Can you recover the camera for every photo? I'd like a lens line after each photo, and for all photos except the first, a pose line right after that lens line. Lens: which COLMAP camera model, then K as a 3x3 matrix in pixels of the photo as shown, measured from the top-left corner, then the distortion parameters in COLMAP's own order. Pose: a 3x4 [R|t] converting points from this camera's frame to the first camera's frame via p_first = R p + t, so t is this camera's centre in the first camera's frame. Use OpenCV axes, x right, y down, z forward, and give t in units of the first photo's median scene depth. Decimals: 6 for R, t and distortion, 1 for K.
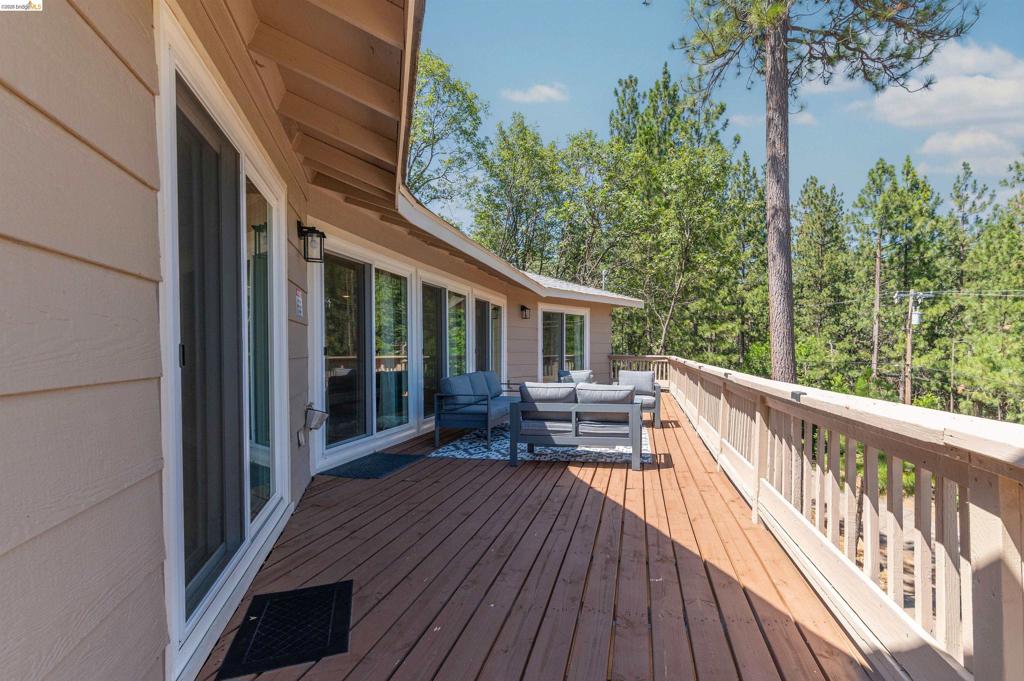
lens RADIAL K [[451.7, 0, 590.5], [0, 451.7, 363.2], [0, 0, 1]] dist [-0.002048, -0.002163]
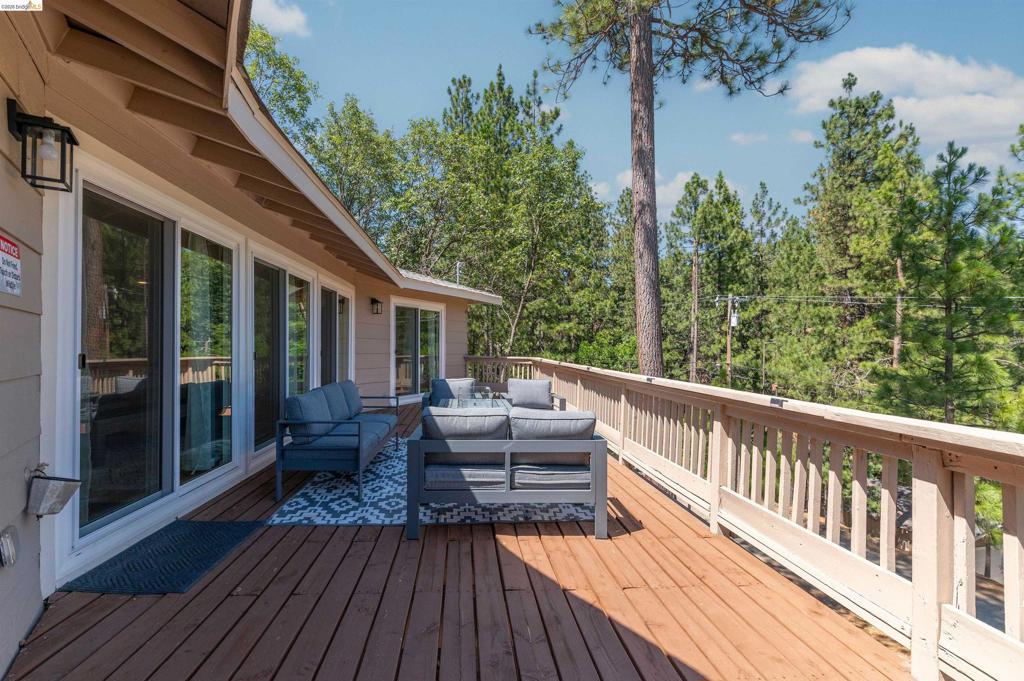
lens RADIAL K [[441.7, 0, 484.3], [0, 441.7, 350.5], [0, 0, 1]] dist [-0.000386, 0.000290]
pose [[0.987723, 0.004633, 0.156148, -0.068763], [-0.001009, 0.999728, -0.023284, -0.010701], [-0.156213, 0.022841, 0.987459, 0.145184]]
